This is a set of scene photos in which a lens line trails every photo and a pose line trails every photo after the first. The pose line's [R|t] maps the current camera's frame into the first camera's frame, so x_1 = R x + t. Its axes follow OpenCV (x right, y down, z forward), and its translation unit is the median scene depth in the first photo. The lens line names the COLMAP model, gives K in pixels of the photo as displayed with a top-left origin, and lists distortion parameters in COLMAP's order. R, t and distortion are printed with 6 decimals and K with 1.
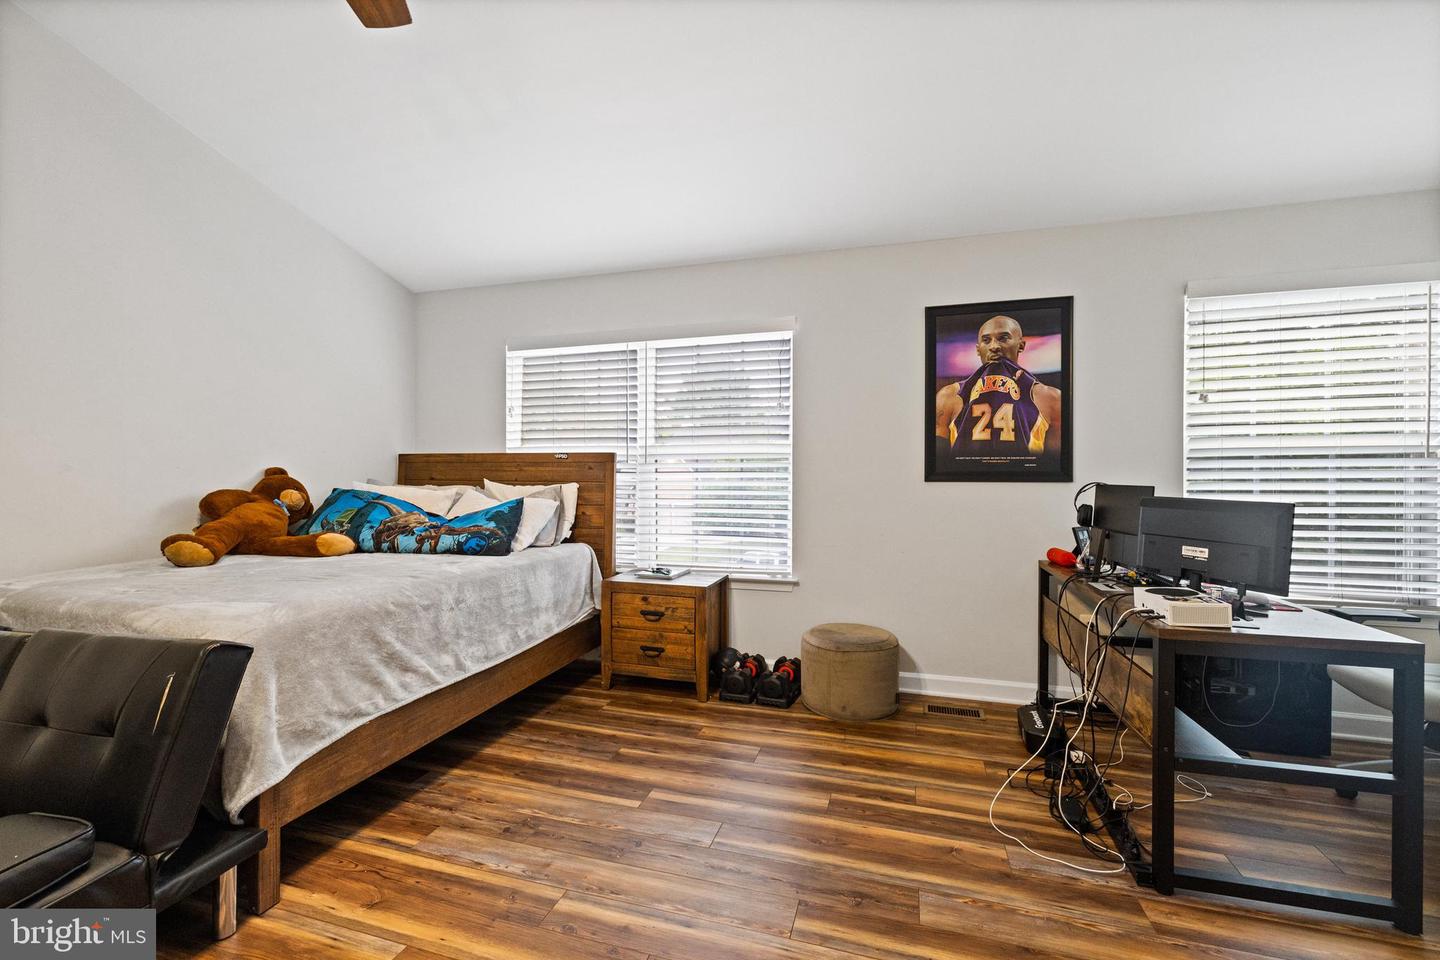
lens RADIAL K [[607.7, 0, 721.4], [0, 607.7, 476.1], [0, 0, 1]] dist [-0.000756, -0.000098]
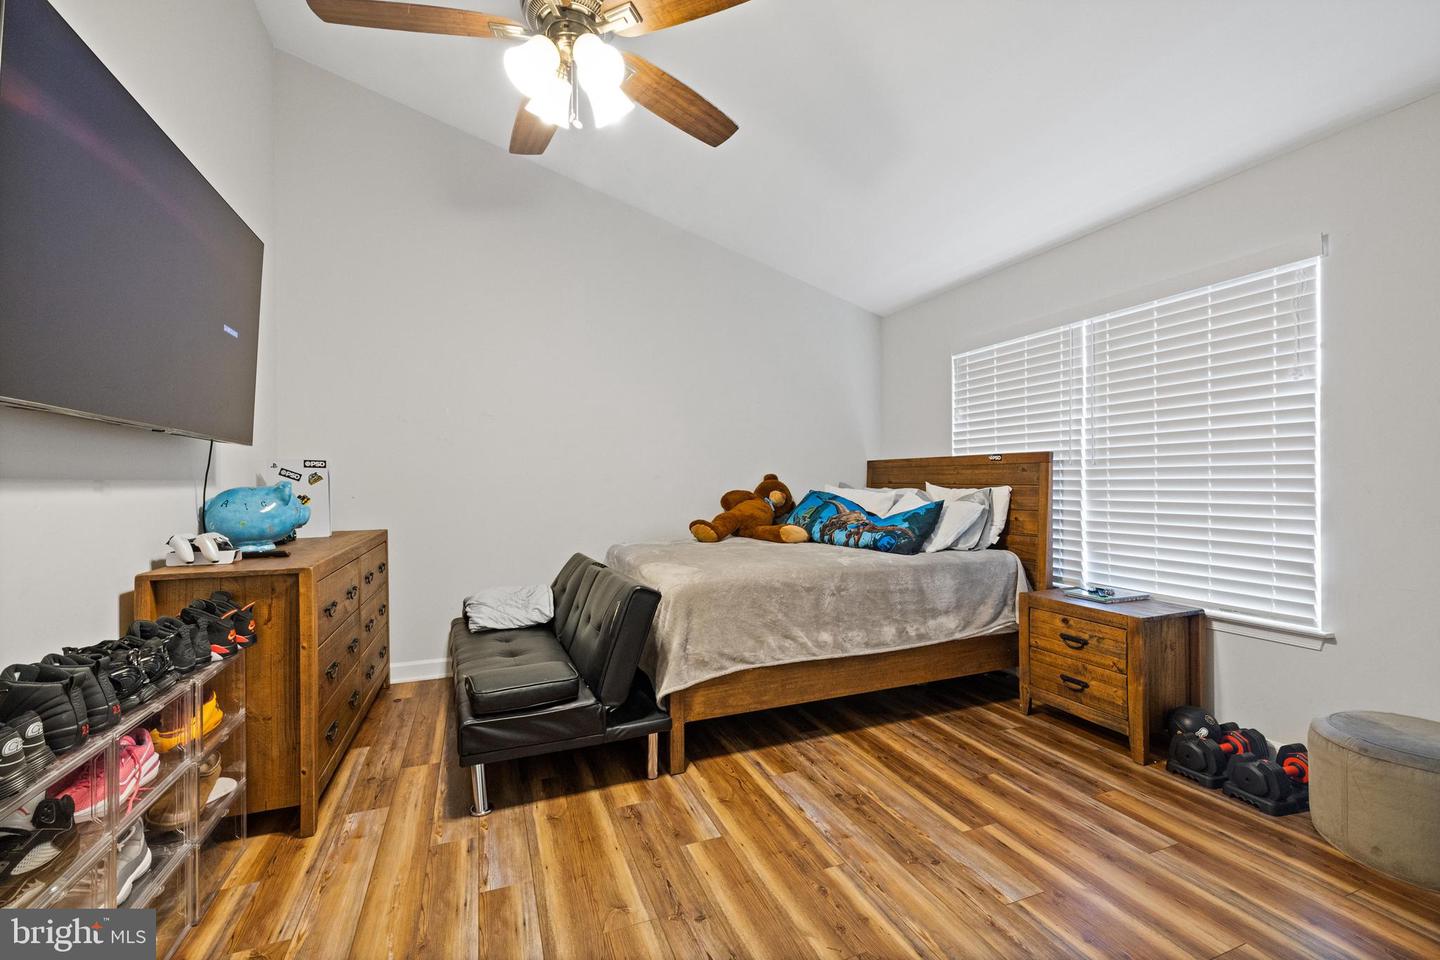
lens RADIAL K [[607.7, 0, 721.4], [0, 607.7, 476.1], [0, 0, 1]] dist [-0.000756, -0.000098]
pose [[0.621769, -0.012620, -0.783099, 0.264864], [0.008088, 0.999920, -0.009692, 0.001895], [0.783159, -0.000307, 0.621821, 0.089795]]
